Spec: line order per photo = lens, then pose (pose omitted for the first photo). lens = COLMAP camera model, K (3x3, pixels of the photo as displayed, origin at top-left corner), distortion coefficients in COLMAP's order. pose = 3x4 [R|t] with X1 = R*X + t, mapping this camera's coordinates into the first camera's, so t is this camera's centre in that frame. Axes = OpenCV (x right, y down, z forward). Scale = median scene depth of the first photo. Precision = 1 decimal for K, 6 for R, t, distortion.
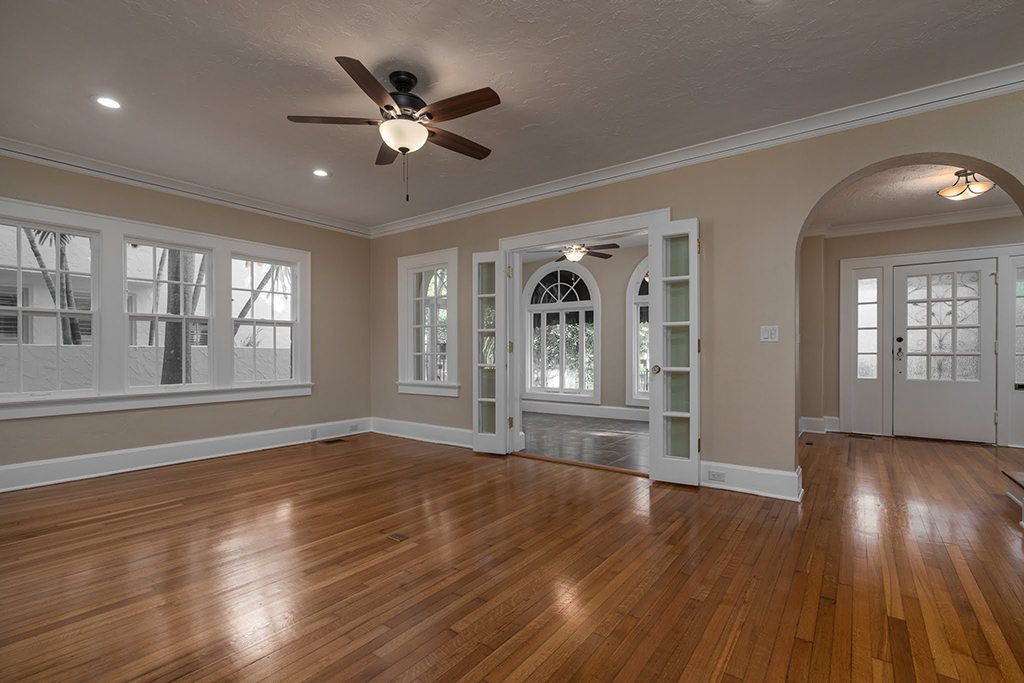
lens RADIAL K [[474.4, 0, 512.0], [0, 474.4, 341.5], [0, 0, 1]] dist [-0.001679, 0.000086]
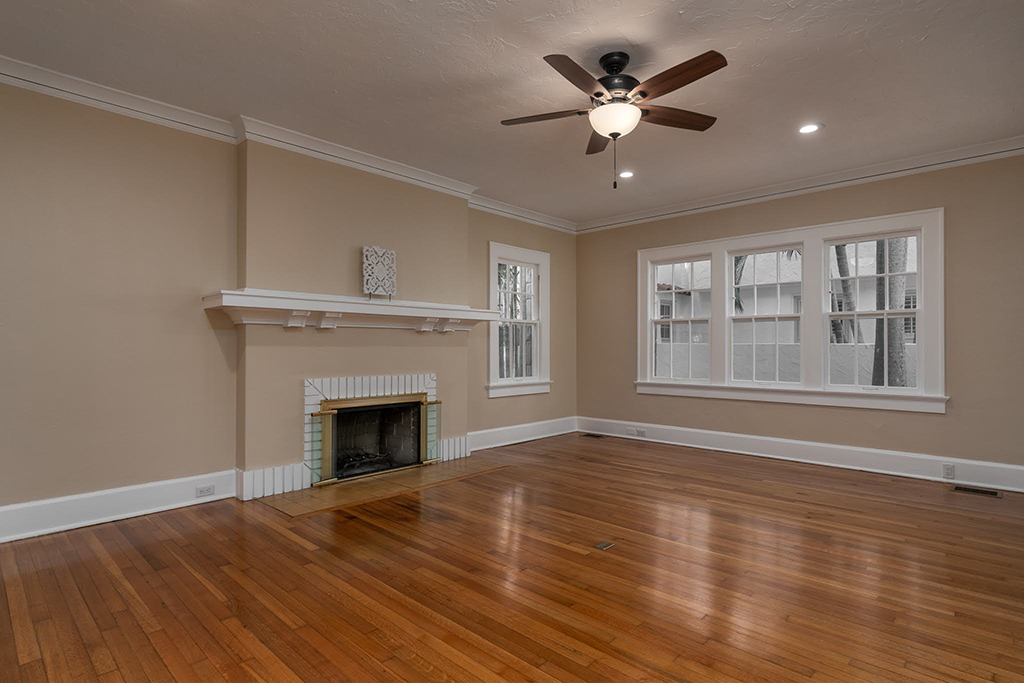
lens RADIAL K [[525.0, 0, 512.0], [0, 525.0, 341.5], [0, 0, 1]] dist [-0.002101, -0.000012]
pose [[-0.125596, -0.009365, -0.992037, 0.691625], [0.019239, 0.999744, -0.011874, 0.005848], [0.991895, -0.020577, -0.125384, 0.784065]]
